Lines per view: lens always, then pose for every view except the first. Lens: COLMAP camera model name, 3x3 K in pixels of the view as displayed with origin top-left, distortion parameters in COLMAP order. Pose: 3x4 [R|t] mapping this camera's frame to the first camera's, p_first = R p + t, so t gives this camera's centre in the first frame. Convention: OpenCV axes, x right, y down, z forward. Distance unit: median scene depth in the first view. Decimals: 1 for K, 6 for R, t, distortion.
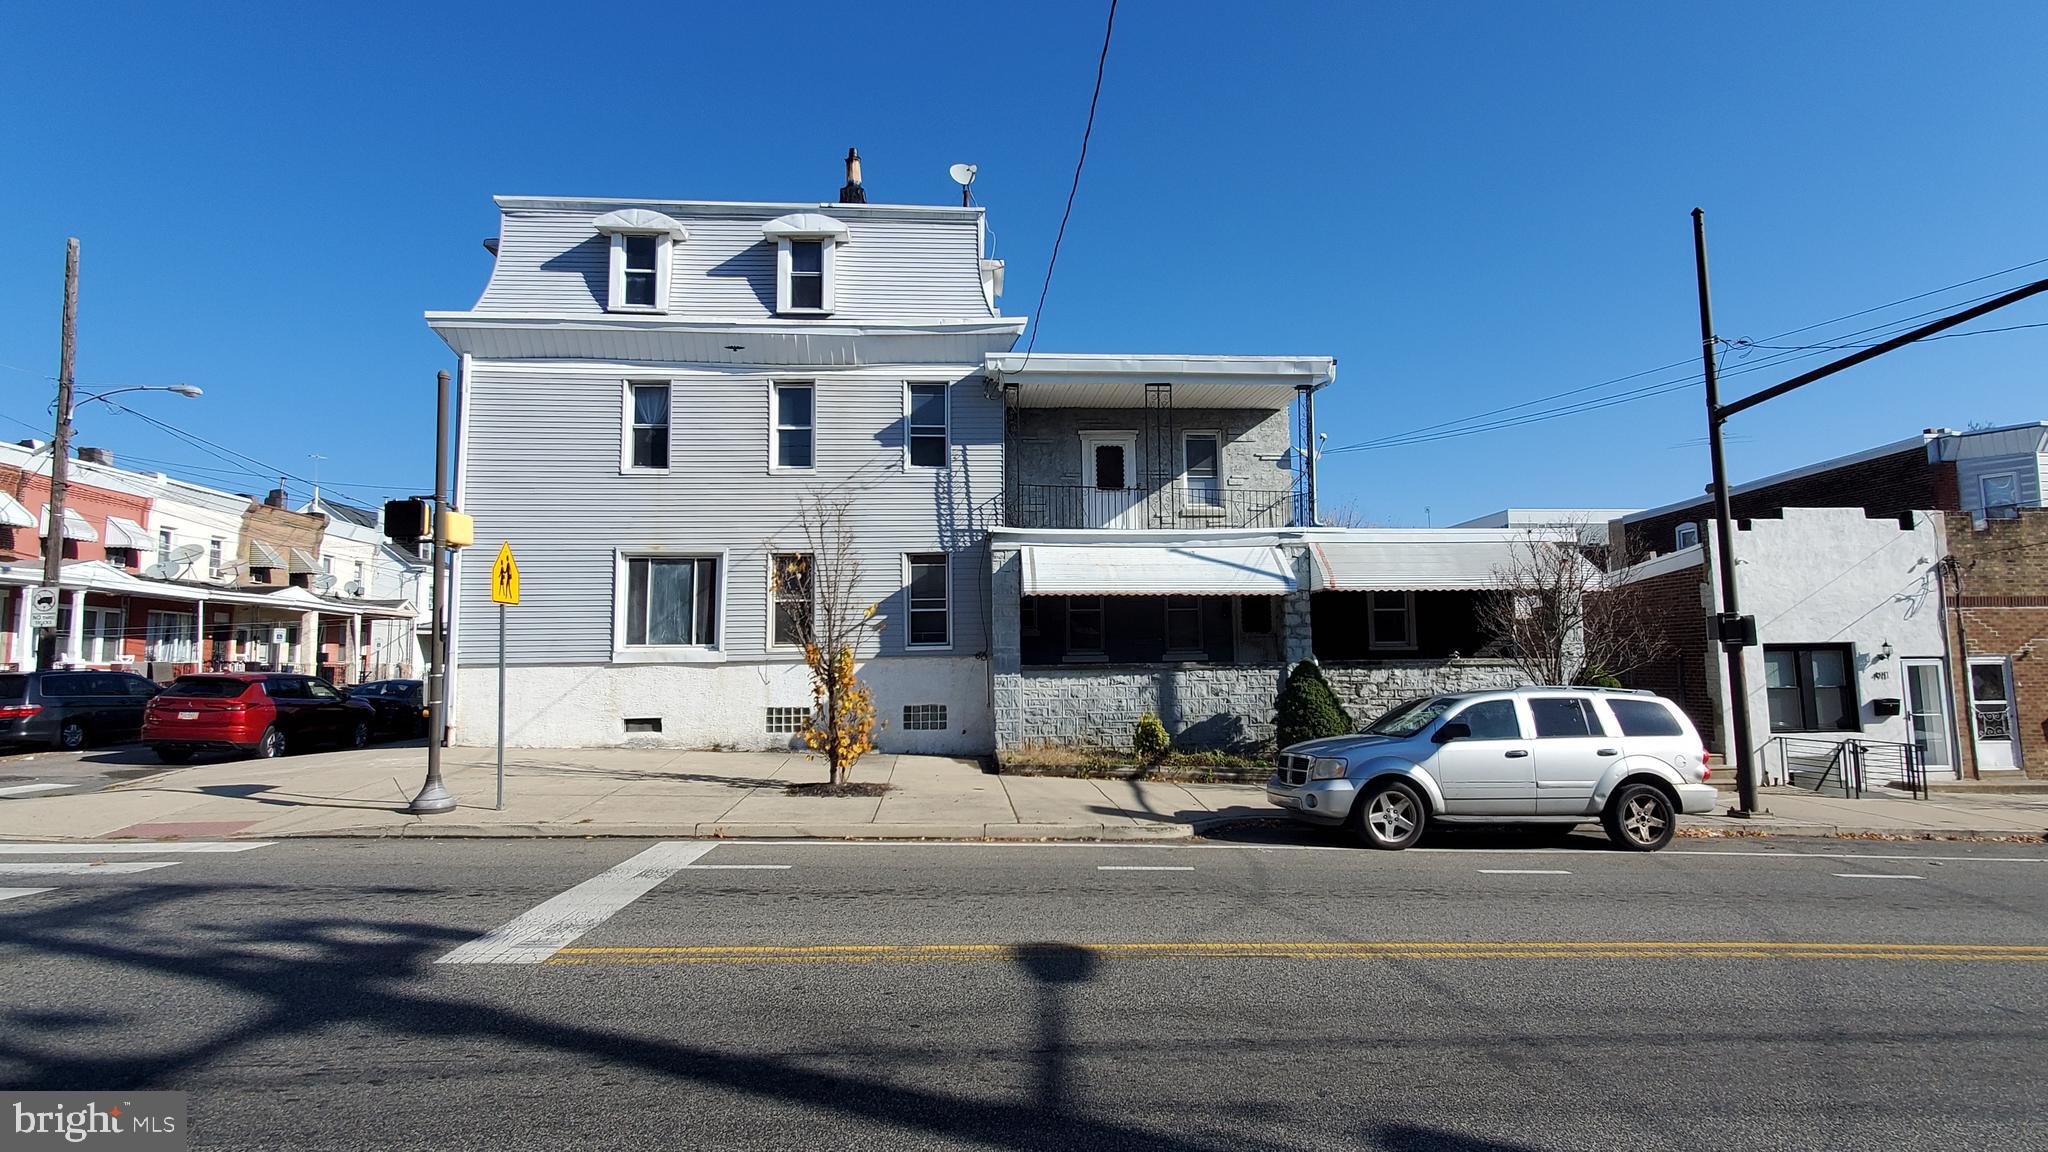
lens RADIAL K [[985.3, 0, 1046.9], [0, 985.3, 583.7], [0, 0, 1]] dist [0.005430, 0.000353]
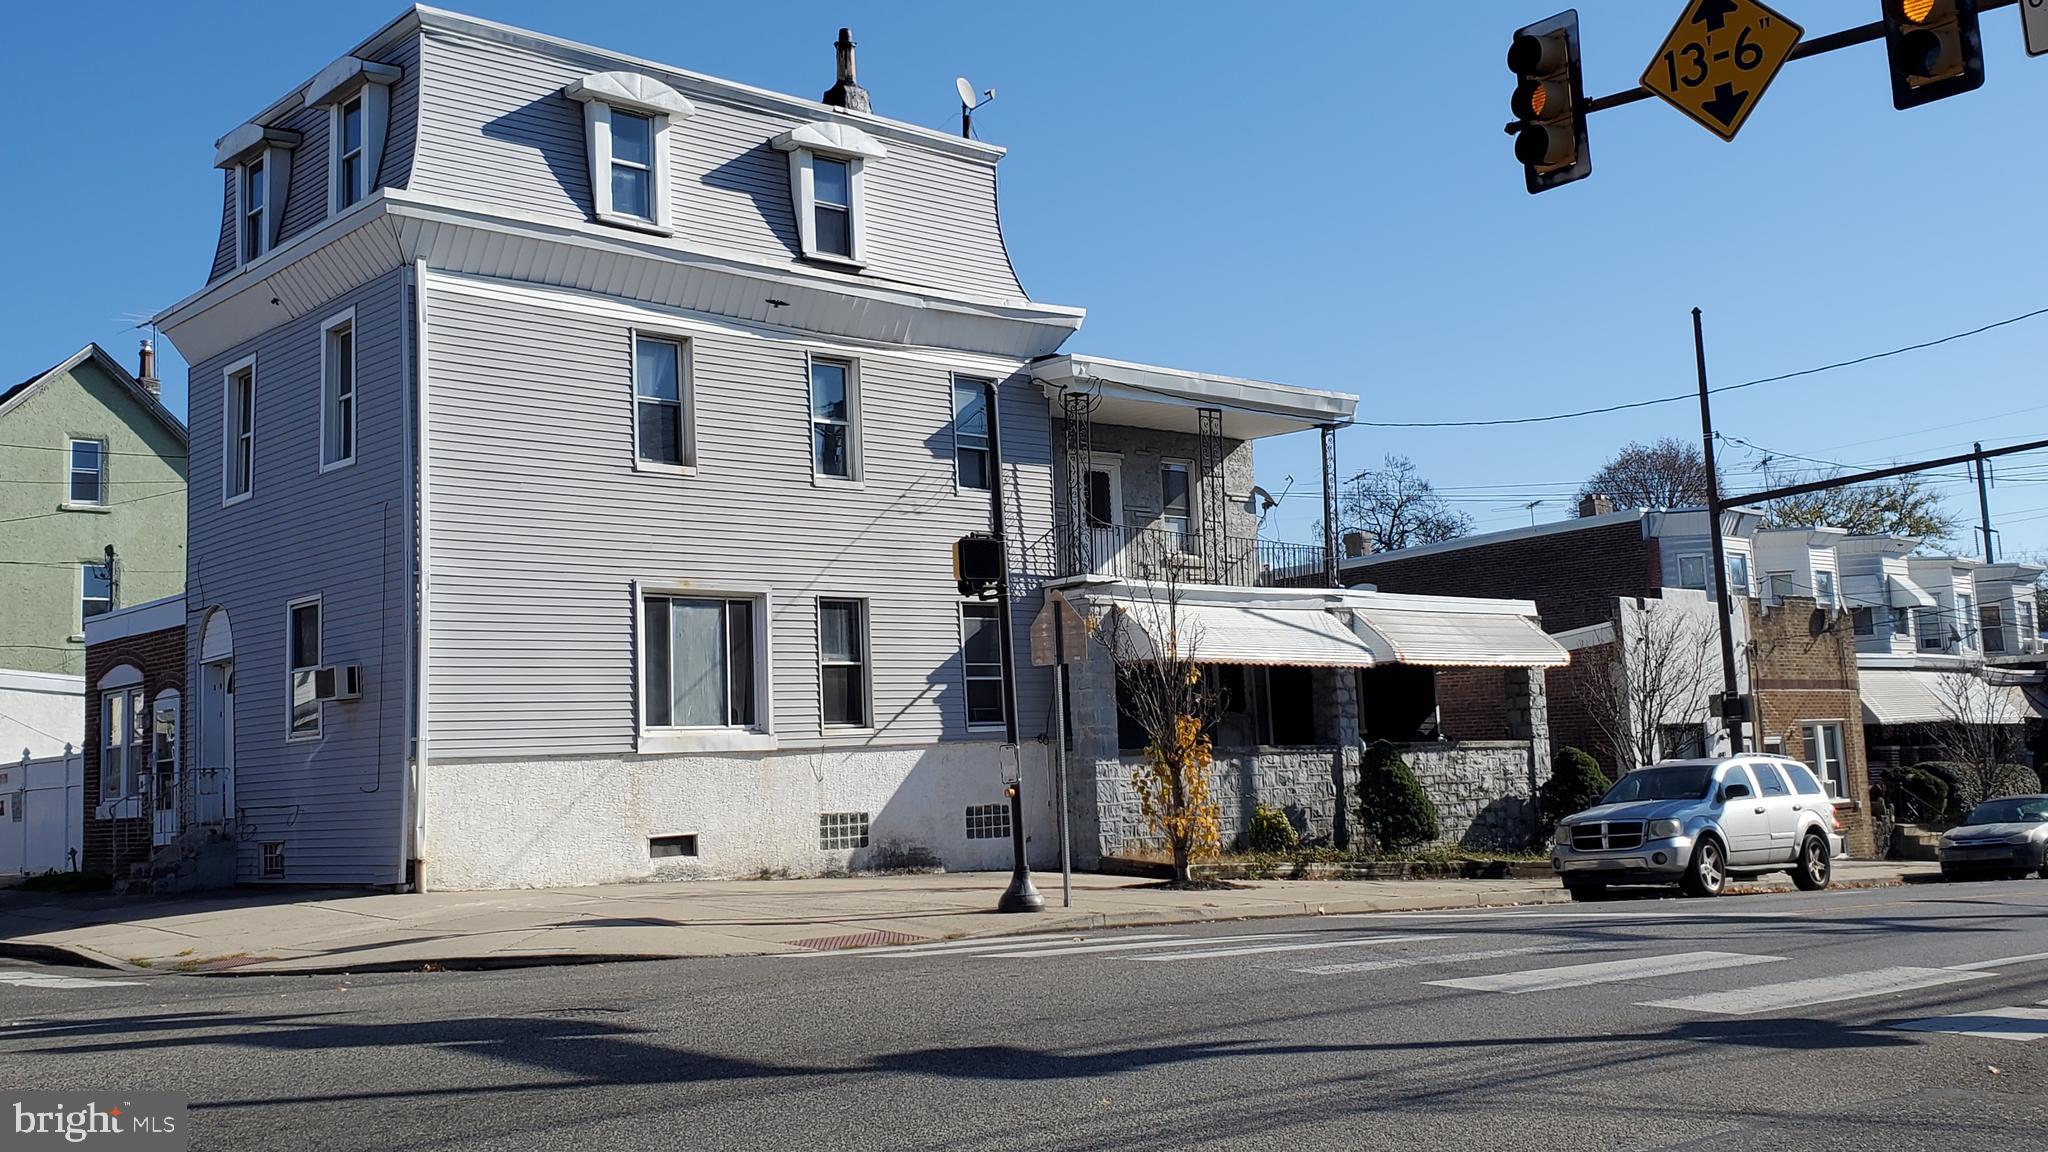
lens RADIAL K [[1960.5, 0, 986.5], [0, 1960.5, 537.4], [0, 0, 1]] dist [0.295440, -1.011803]
pose [[0.802104, 0.054453, 0.594696, -1.032396], [-0.022943, 0.997909, -0.060429, 0.009714], [-0.596743, 0.034827, 0.801676, -0.214976]]
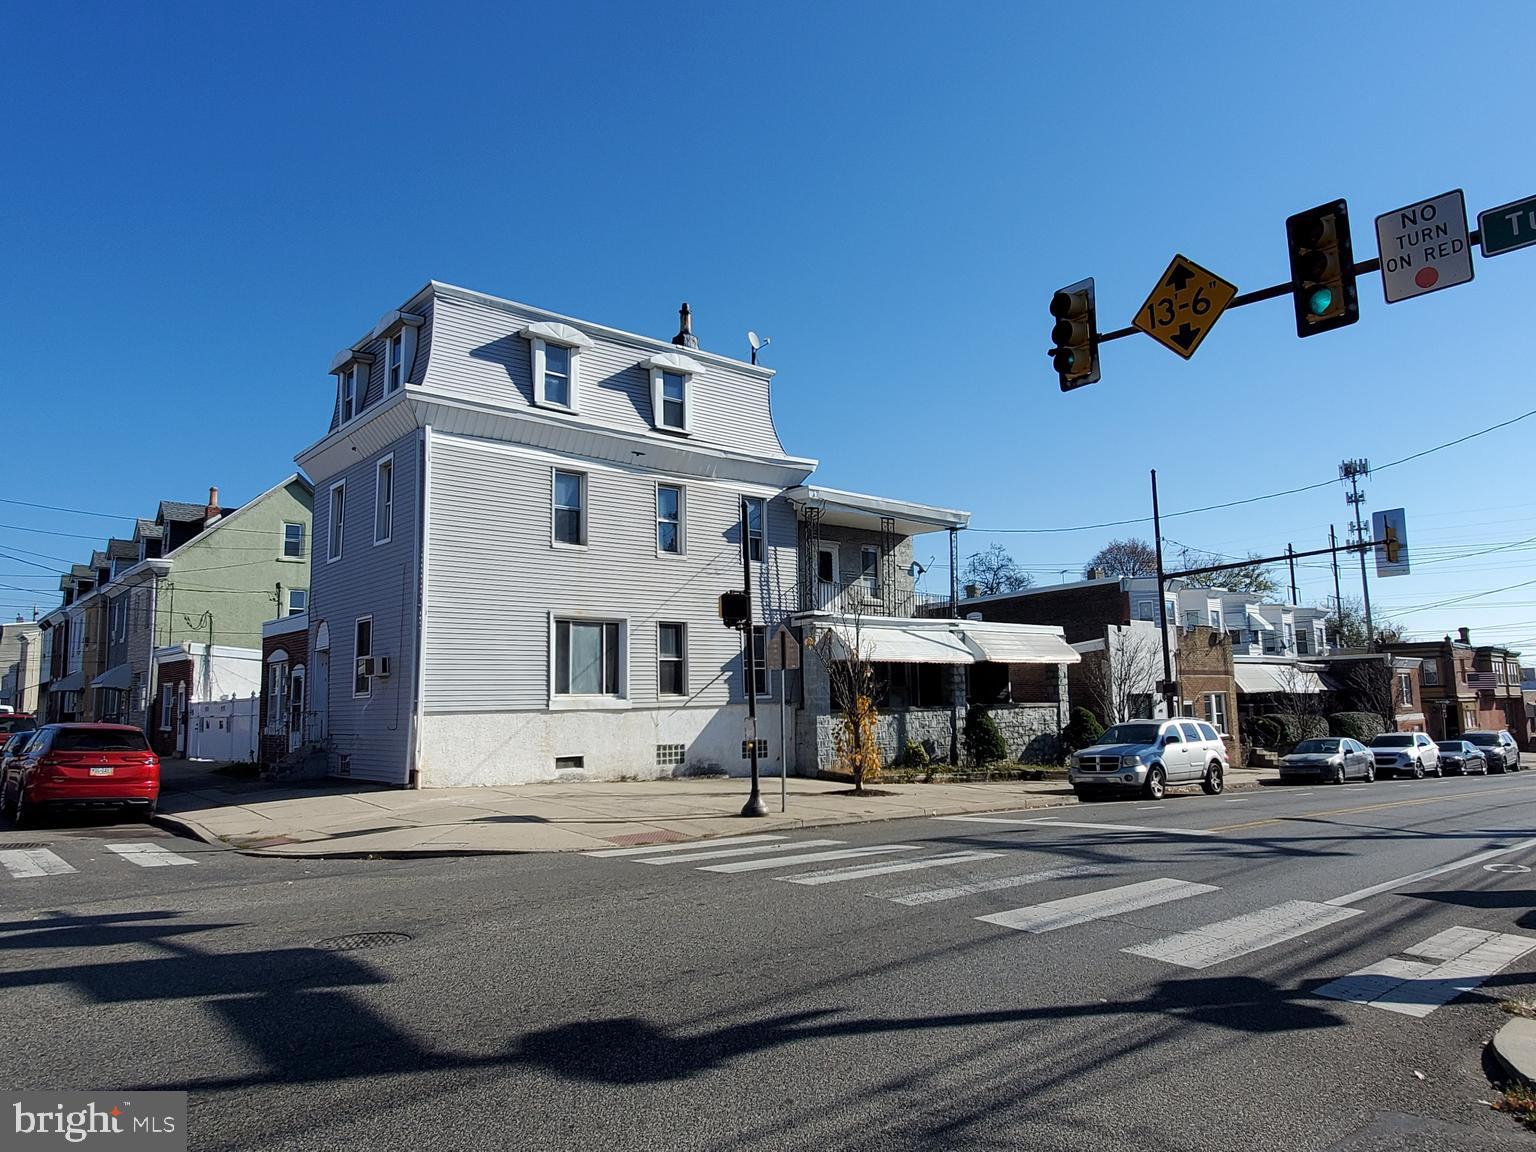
lens RADIAL K [[987.5, 0, 790.7], [0, 987.5, 585.7], [0, 0, 1]] dist [0.001576, -0.001083]
pose [[0.802235, 0.066512, 0.593291, -0.893243], [-0.042788, 0.997625, -0.053983, -0.015071], [-0.595472, 0.017921, 0.803176, -0.107901]]
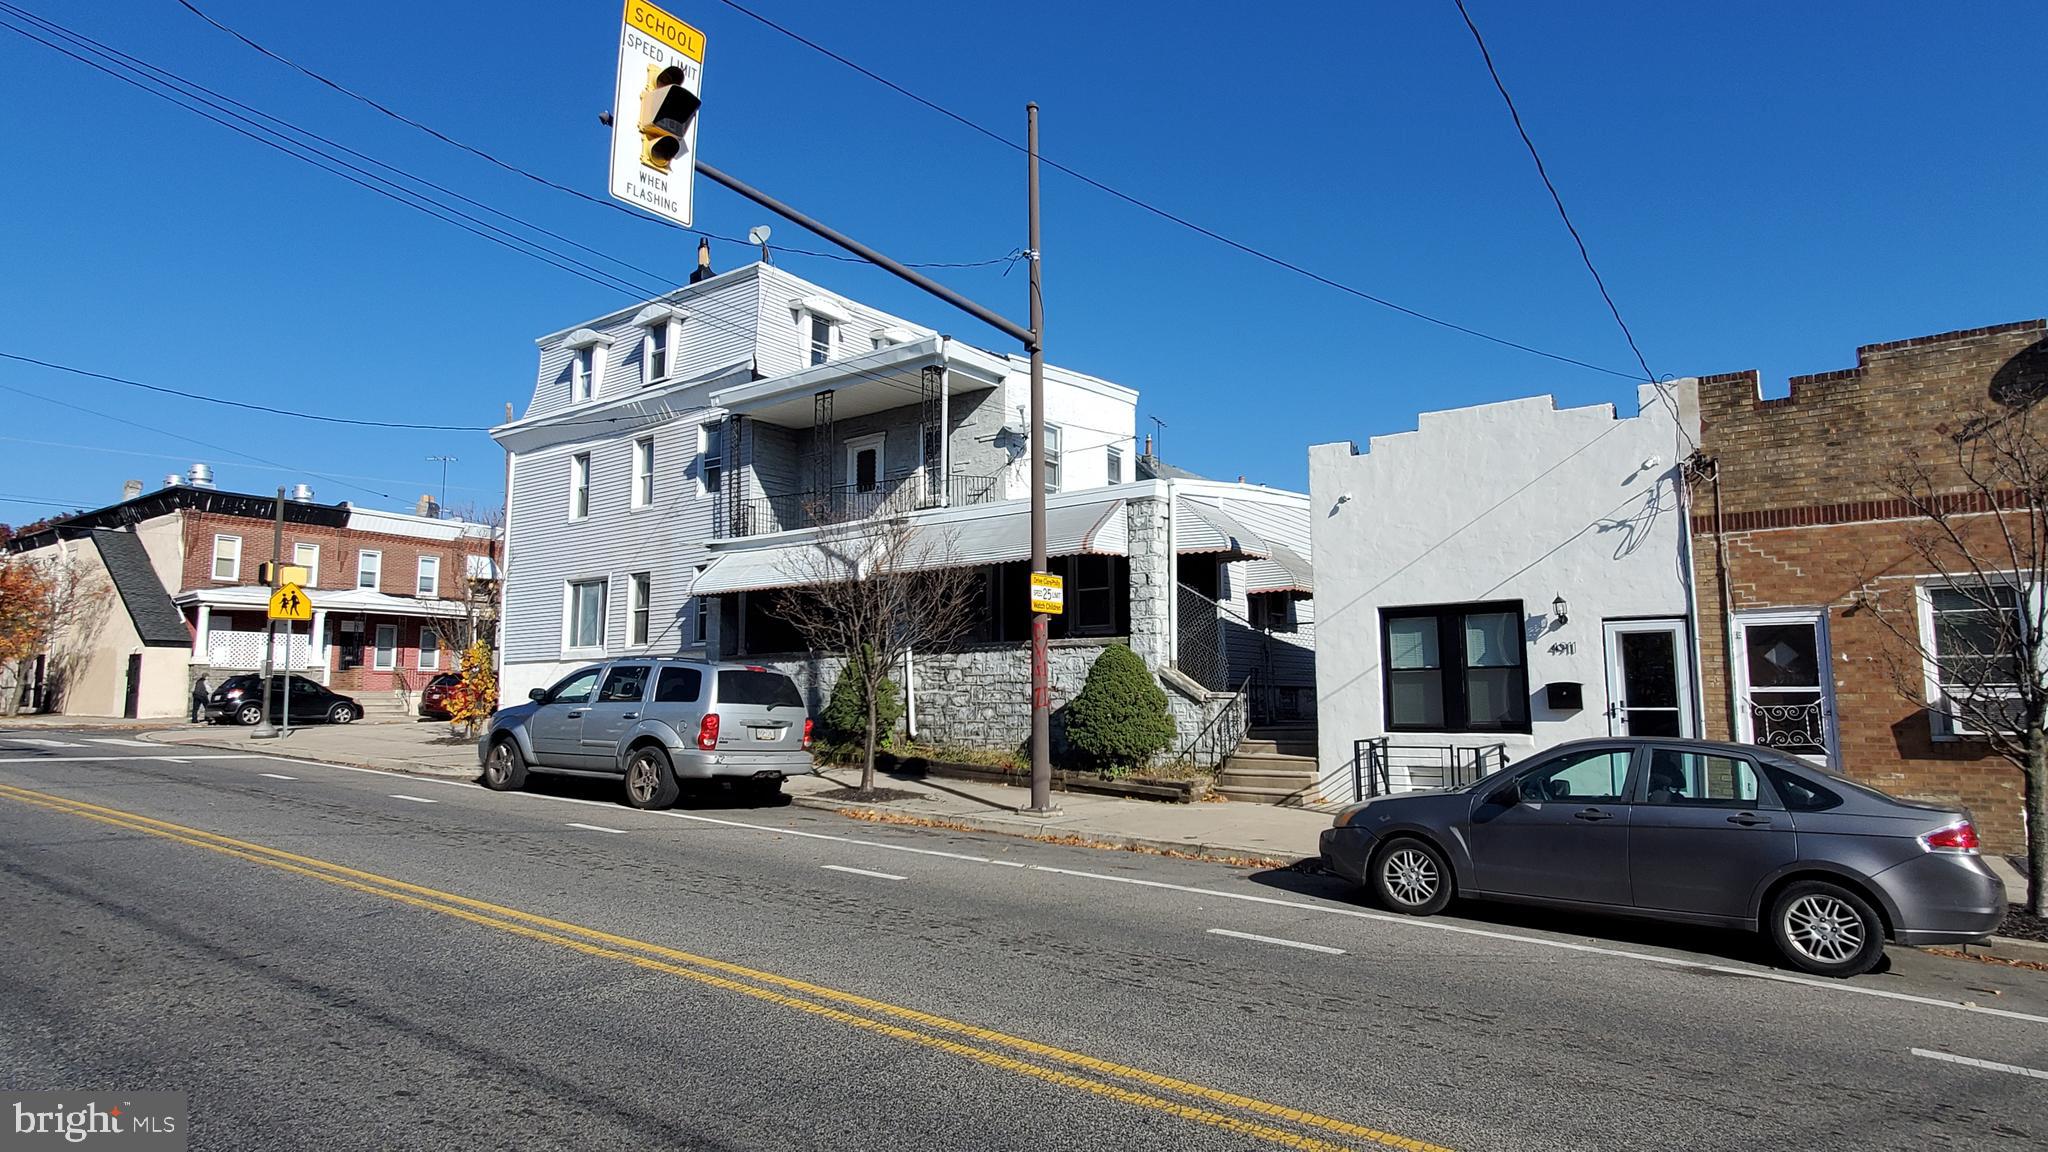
lens RADIAL K [[1109.0, 0, 1050.8], [0, 1109.0, 577.7], [0, 0, 1]] dist [0.006785, -0.000139]
pose [[0.769384, -0.063274, -0.635645, 1.074102], [0.053477, 0.997969, -0.034612, 0.054878], [0.636544, -0.007363, 0.771205, 0.226734]]
